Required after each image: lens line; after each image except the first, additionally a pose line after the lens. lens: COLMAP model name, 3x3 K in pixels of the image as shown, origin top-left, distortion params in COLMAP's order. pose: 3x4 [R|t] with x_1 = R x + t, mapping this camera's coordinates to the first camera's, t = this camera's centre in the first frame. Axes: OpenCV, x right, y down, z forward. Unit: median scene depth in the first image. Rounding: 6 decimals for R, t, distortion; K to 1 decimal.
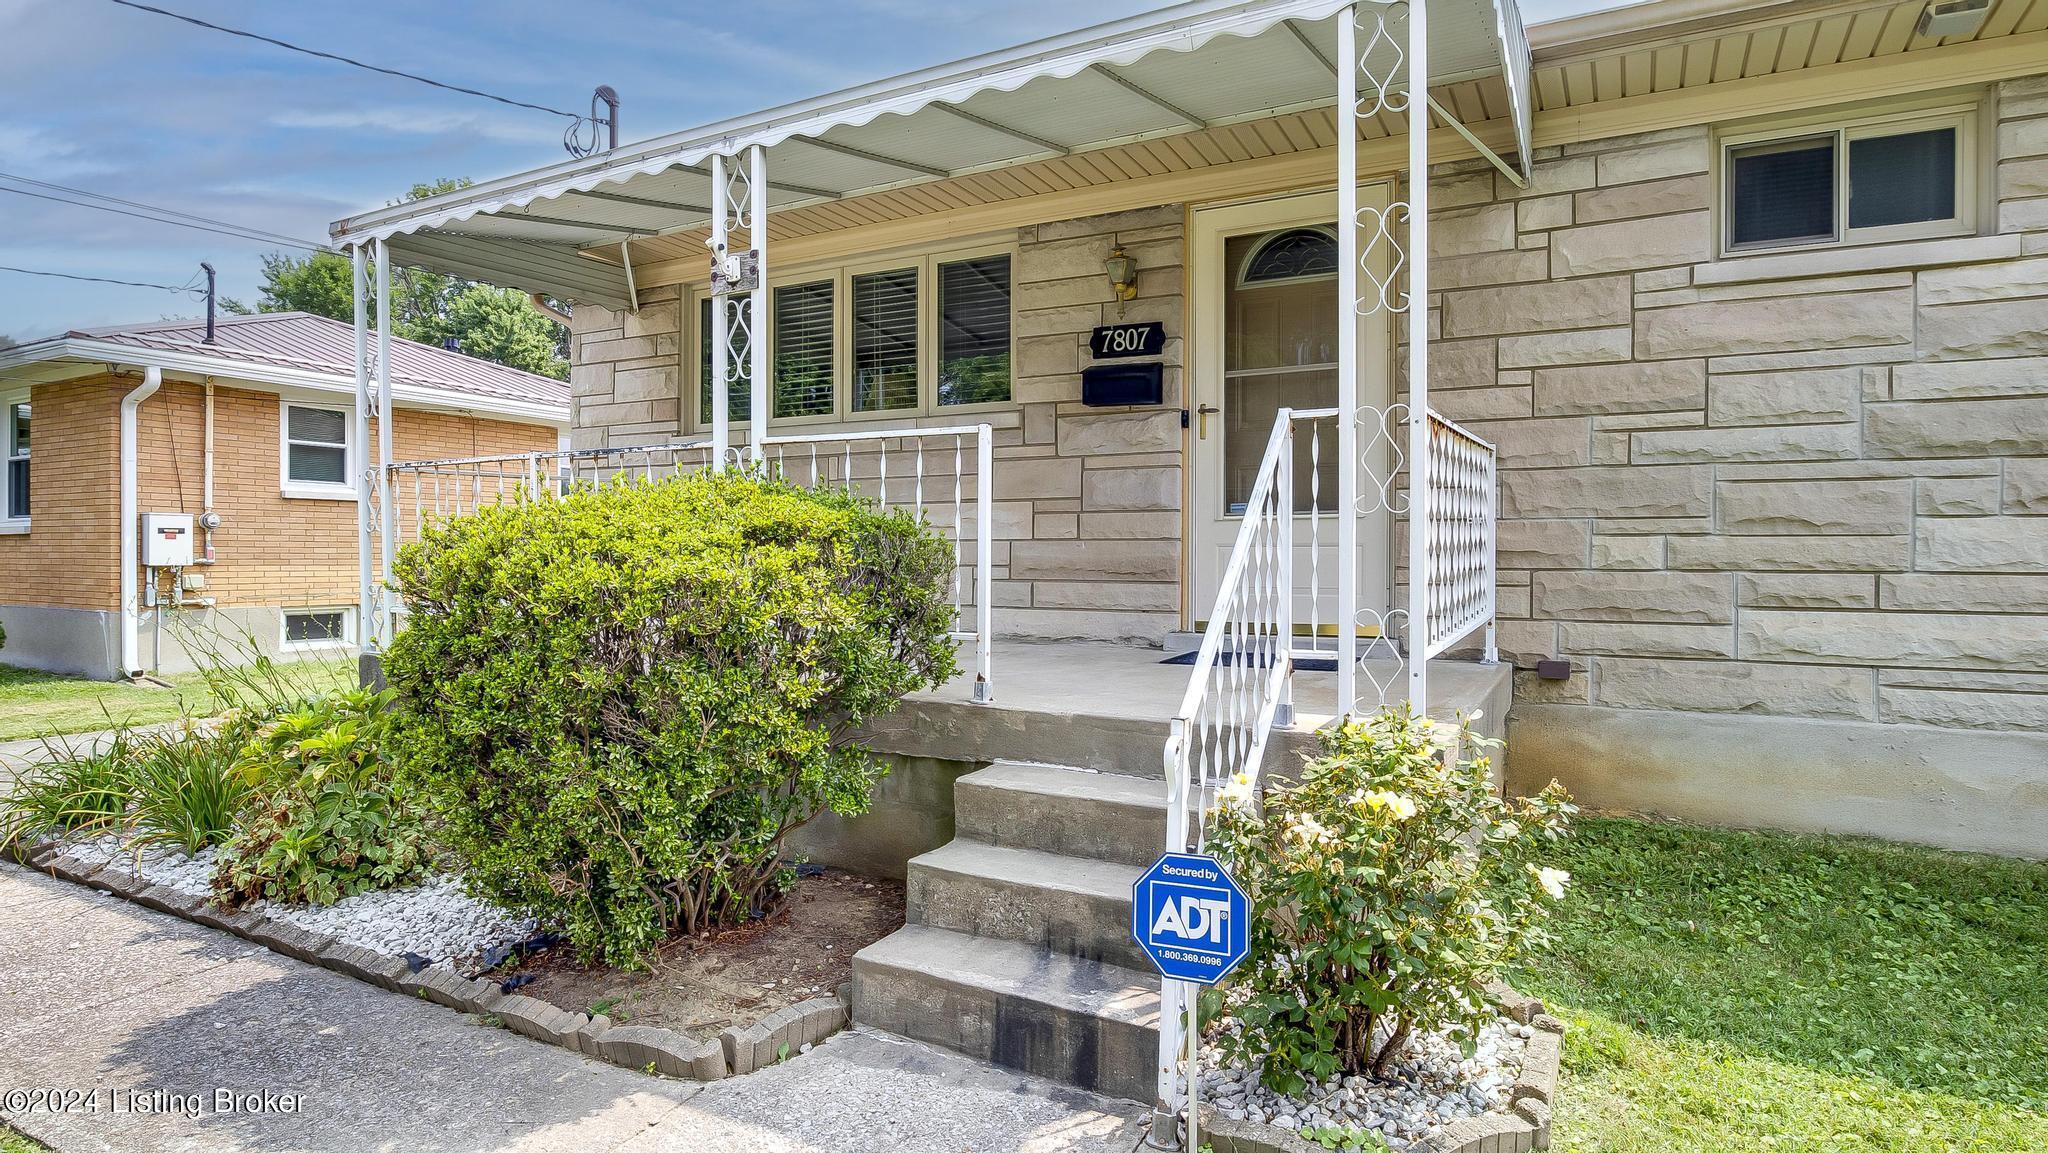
lens RADIAL K [[1114.1, 0, 1024.0], [0, 1114.1, 576.5], [0, 0, 1]] dist [-0.042032, 0.020849]
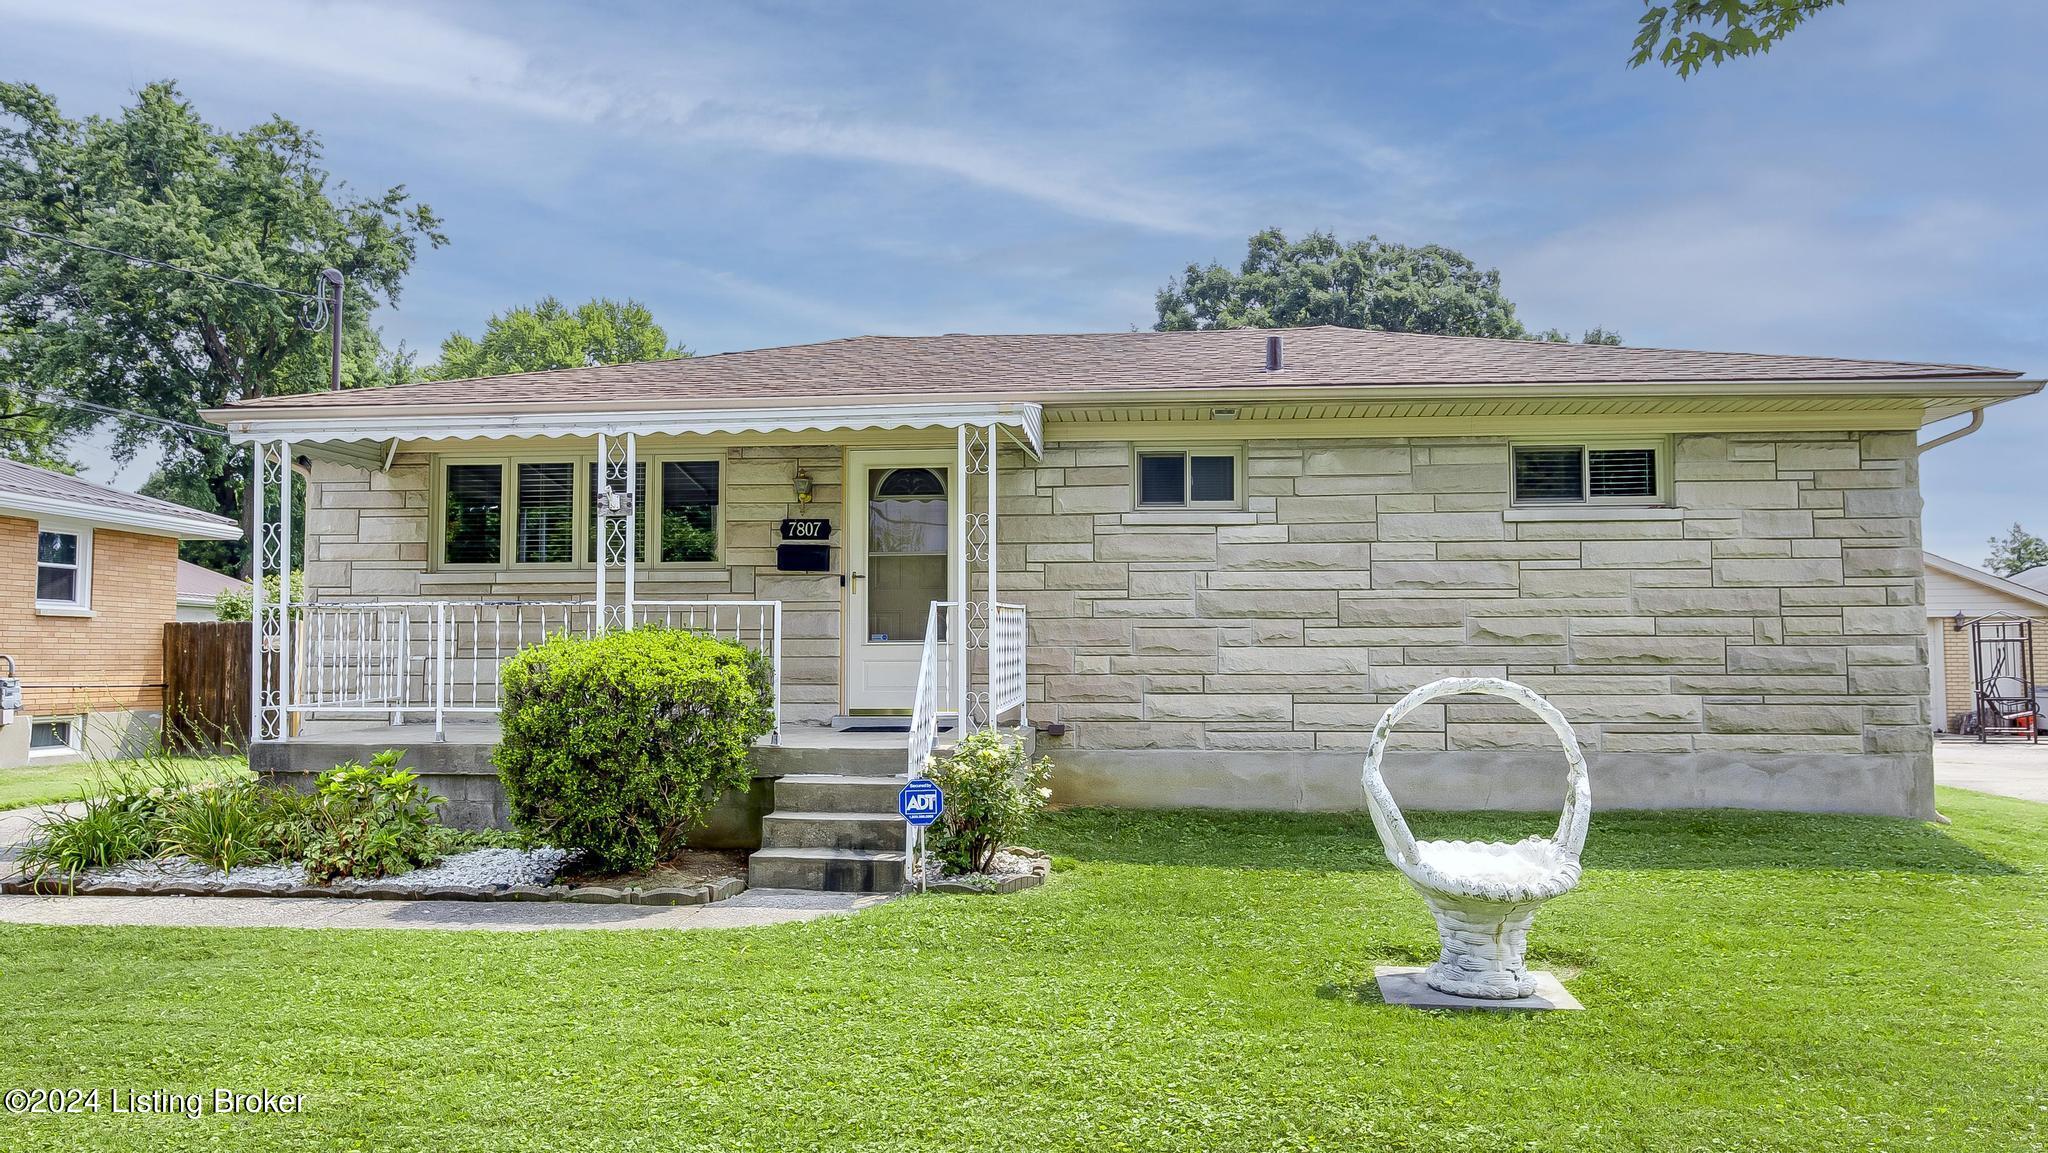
lens RADIAL K [[1779.6, 0, 1024.0], [0, 1779.6, 576.5], [0, 0, 1]] dist [0.002065, -0.275058]
pose [[0.922629, 0.015066, 0.385395, -0.740812], [0.010225, 0.997930, -0.063492, 0.019564], [-0.385554, 0.062520, 0.920565, -1.784996]]
